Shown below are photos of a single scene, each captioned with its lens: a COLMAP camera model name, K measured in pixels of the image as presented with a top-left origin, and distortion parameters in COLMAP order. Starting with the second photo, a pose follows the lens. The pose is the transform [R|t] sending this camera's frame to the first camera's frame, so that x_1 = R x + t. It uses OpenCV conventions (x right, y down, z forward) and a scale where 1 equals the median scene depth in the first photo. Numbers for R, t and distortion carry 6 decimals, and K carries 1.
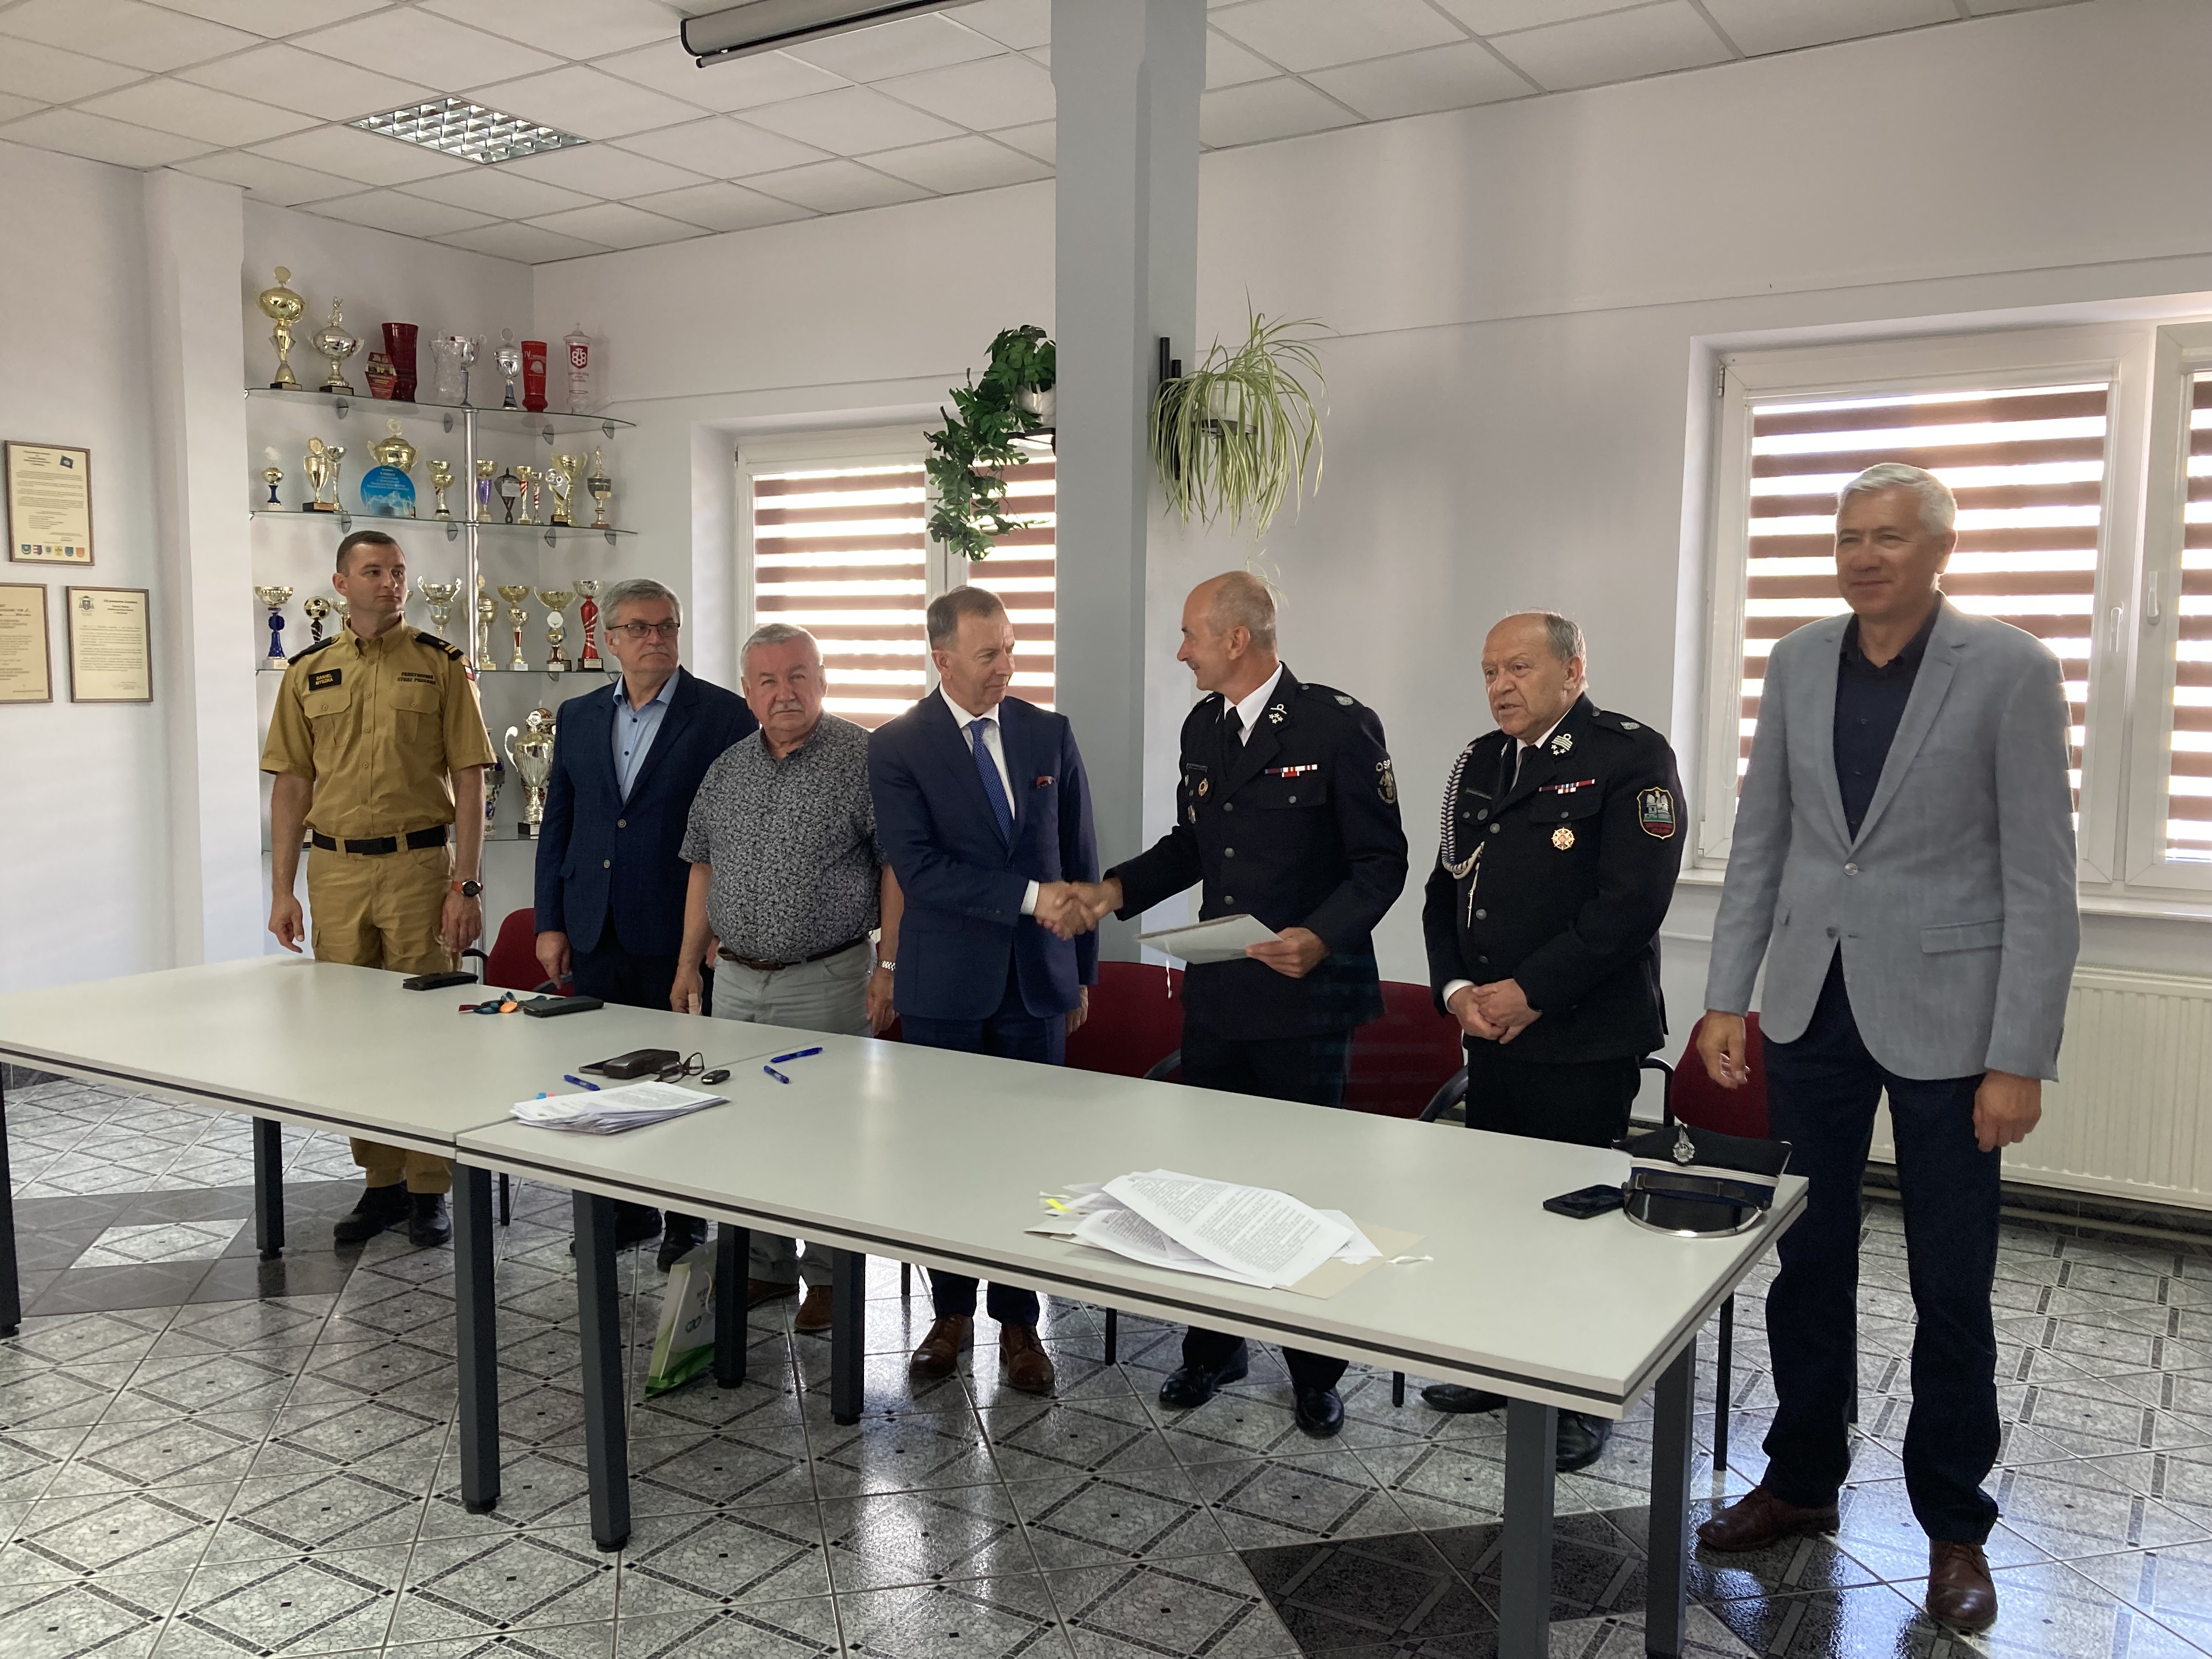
lens RADIAL K [[1827.4, 0, 1106.0], [0, 1827.4, 829.5], [0, 0, 1]] dist [-0.002377, -0.001462]
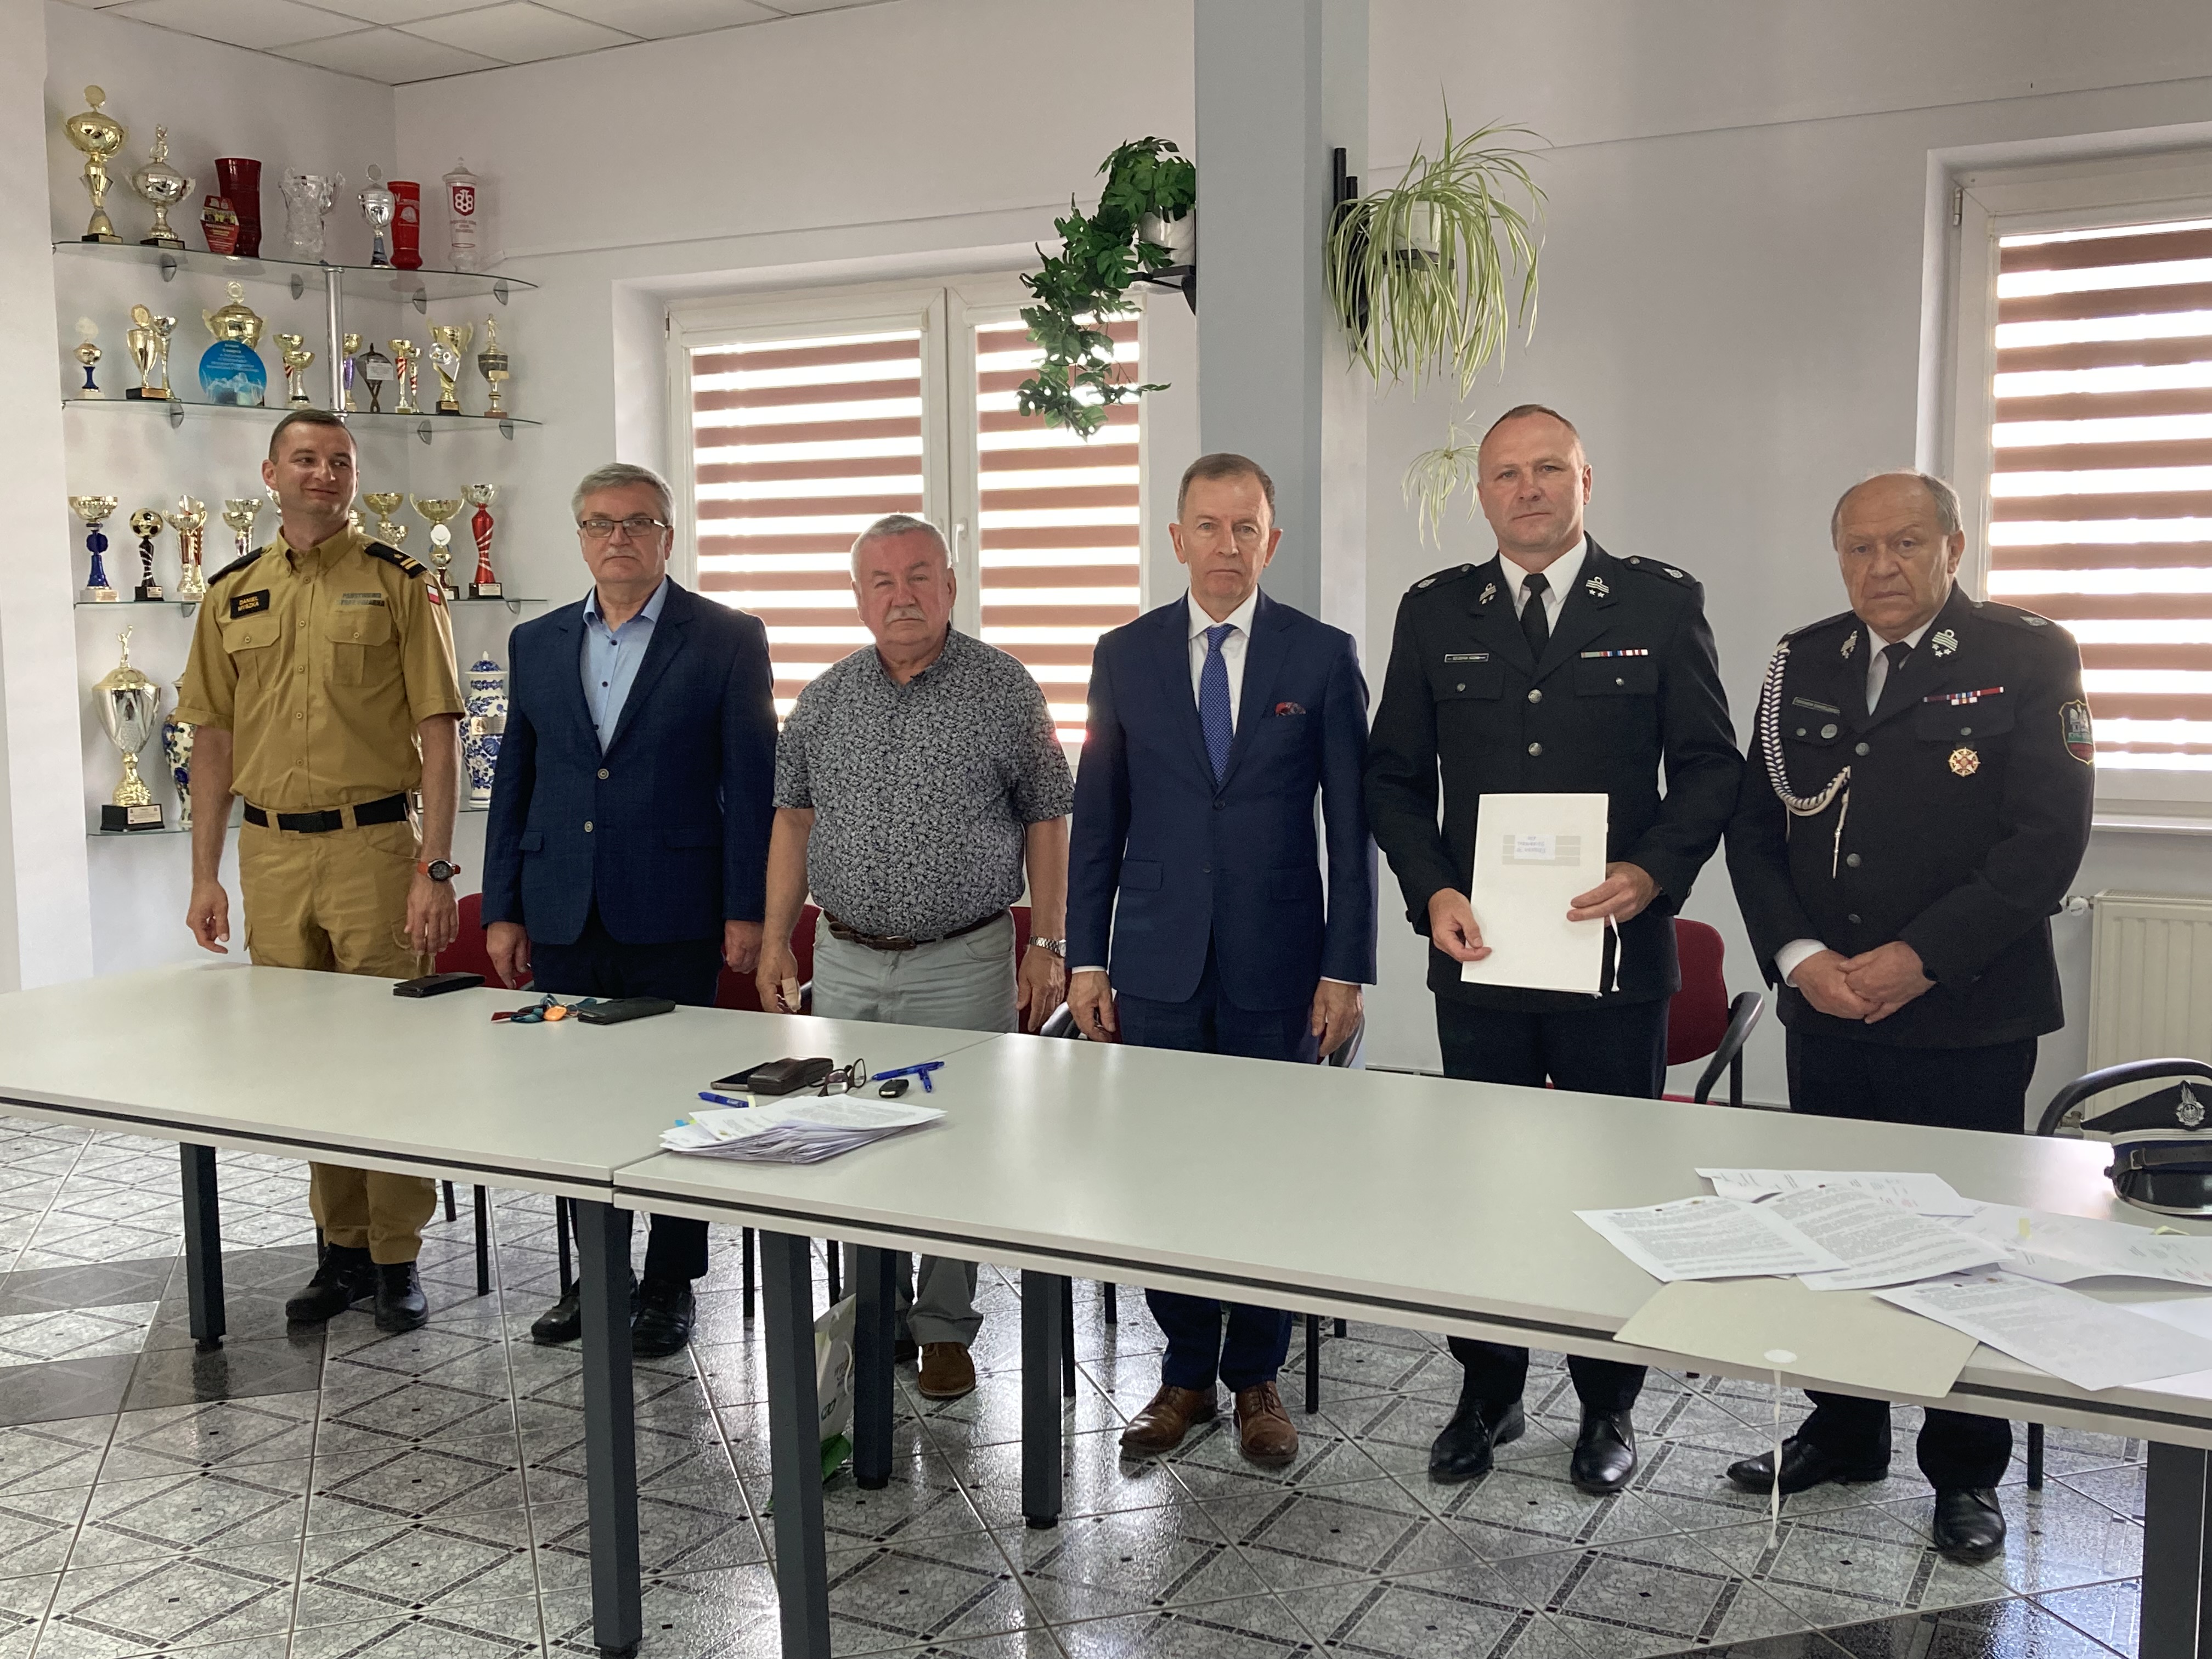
lens RADIAL K [[2238.0, 0, 1108.8], [0, 2238.0, 814.8], [0, 0, 1]] dist [0.001539, -0.013767]
pose [[0.998142, -0.024778, 0.055663, -0.115302], [0.024362, 0.999670, 0.008157, 0.008557], [-0.055846, -0.006786, 0.998416, 0.029112]]
